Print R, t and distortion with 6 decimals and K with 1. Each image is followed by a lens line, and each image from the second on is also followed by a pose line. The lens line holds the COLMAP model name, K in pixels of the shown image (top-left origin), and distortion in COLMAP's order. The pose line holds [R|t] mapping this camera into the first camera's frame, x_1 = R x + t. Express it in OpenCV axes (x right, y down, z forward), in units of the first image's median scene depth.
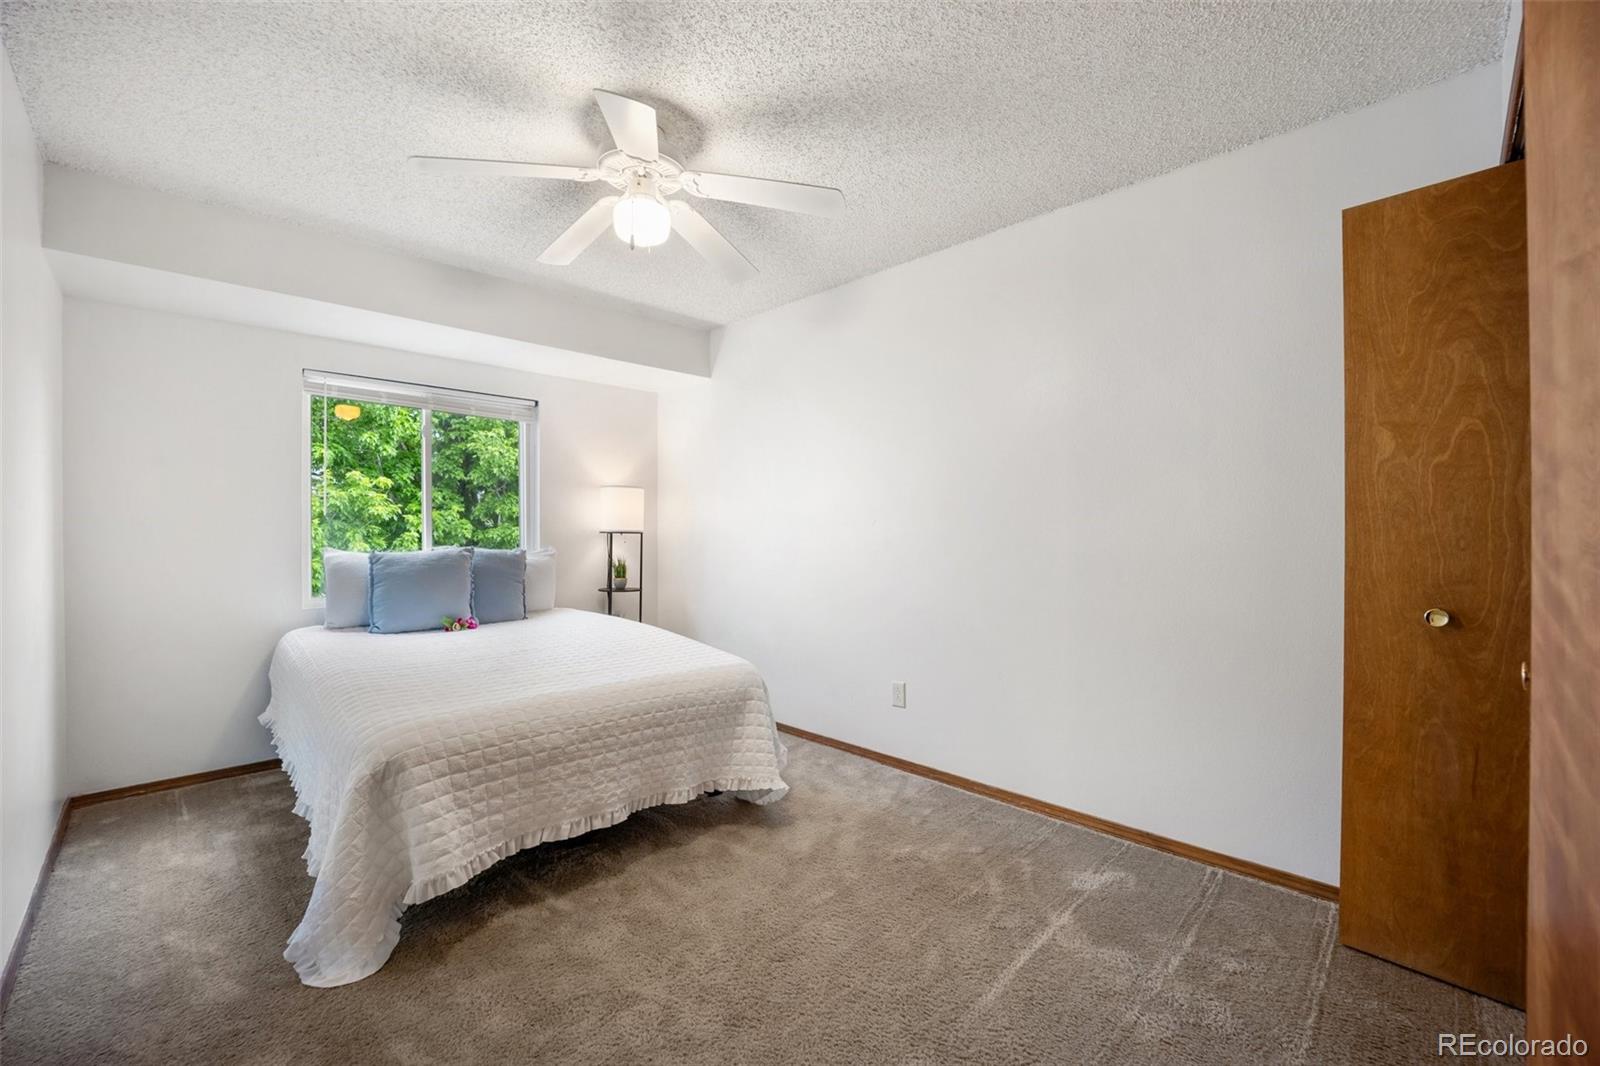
lens RADIAL K [[652.3, 0, 800.0], [0, 652.3, 533.0], [0, 0, 1]] dist [-0.019578, 0.000031]
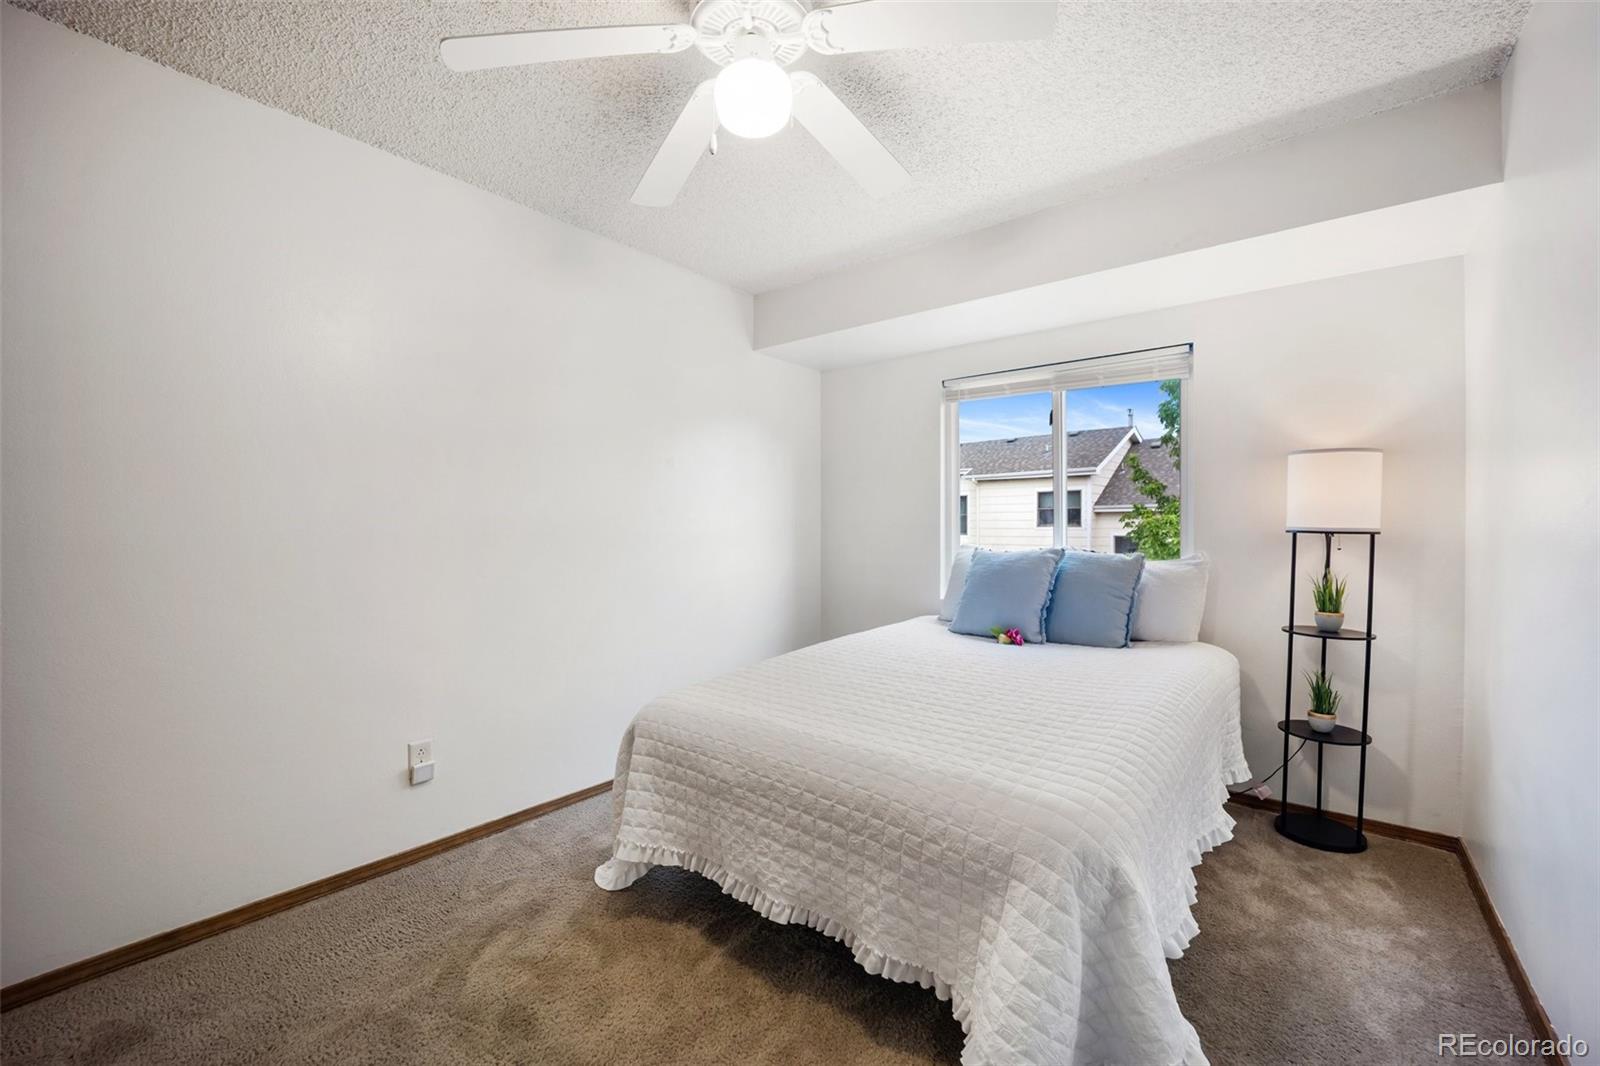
lens RADIAL K [[652.3, 0, 800.0], [0, 652.3, 533.0], [0, 0, 1]] dist [-0.019578, 0.000031]
pose [[0.102394, 0.008907, -0.994704, 0.457785], [-0.003617, 0.999957, 0.008582, -0.005828], [0.994737, 0.002720, 0.102422, 0.944812]]
